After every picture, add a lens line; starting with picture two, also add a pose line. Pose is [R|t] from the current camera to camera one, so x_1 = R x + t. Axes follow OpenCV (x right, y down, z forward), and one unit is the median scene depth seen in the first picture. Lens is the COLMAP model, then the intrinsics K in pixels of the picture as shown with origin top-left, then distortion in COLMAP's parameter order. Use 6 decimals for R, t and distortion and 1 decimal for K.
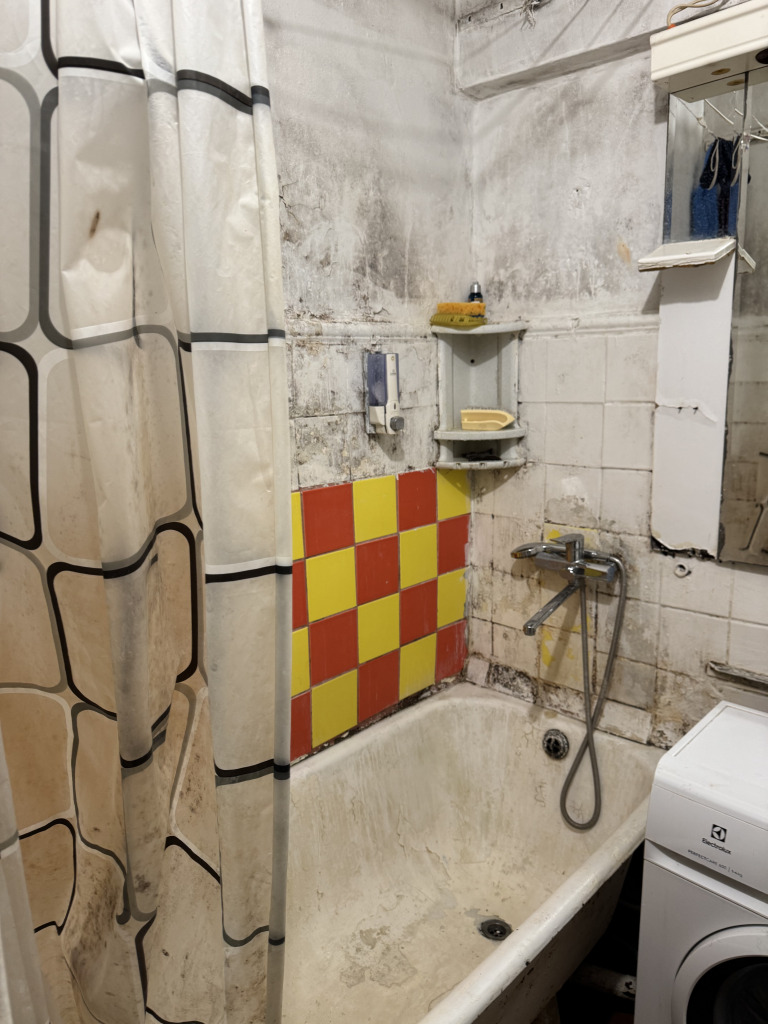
lens RADIAL K [[701.2, 0, 385.4], [0, 701.2, 499.1], [0, 0, 1]] dist [0.125842, -0.195003]
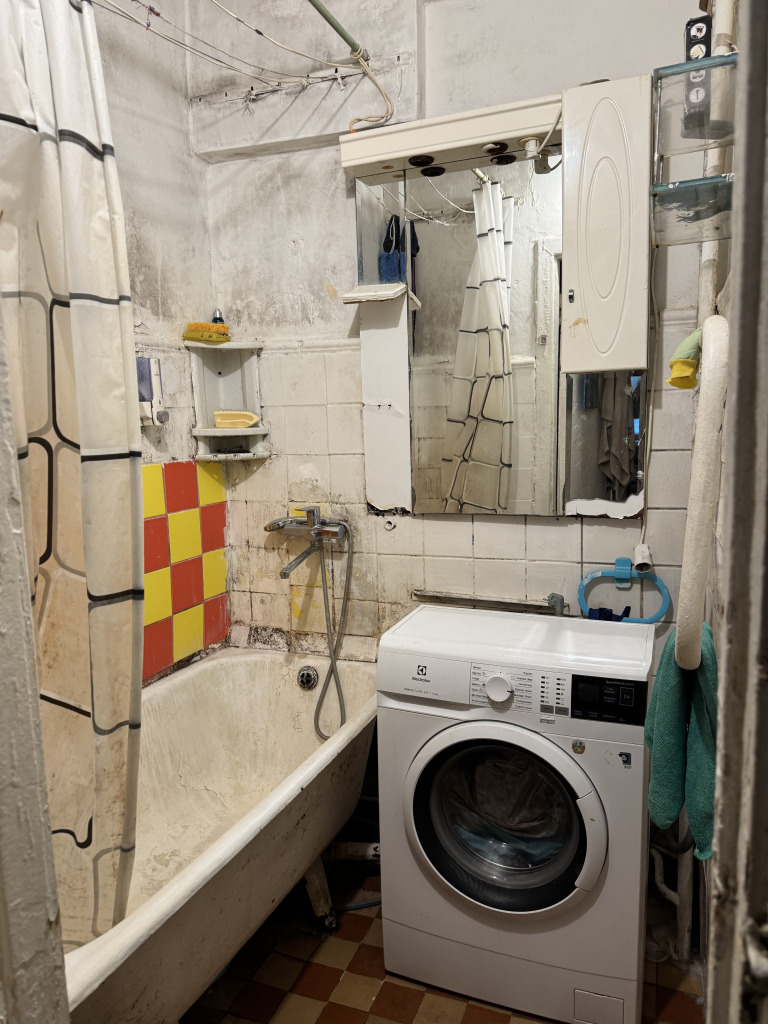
lens RADIAL K [[707.7, 0, 384.0], [0, 707.7, 512.0], [0, 0, 1]] dist [0.072318, -0.103484]
pose [[0.927771, -0.052256, 0.369474, -0.084429], [0.073811, 0.996282, -0.044437, 0.125560], [-0.365778, 0.068498, 0.928178, -0.230441]]
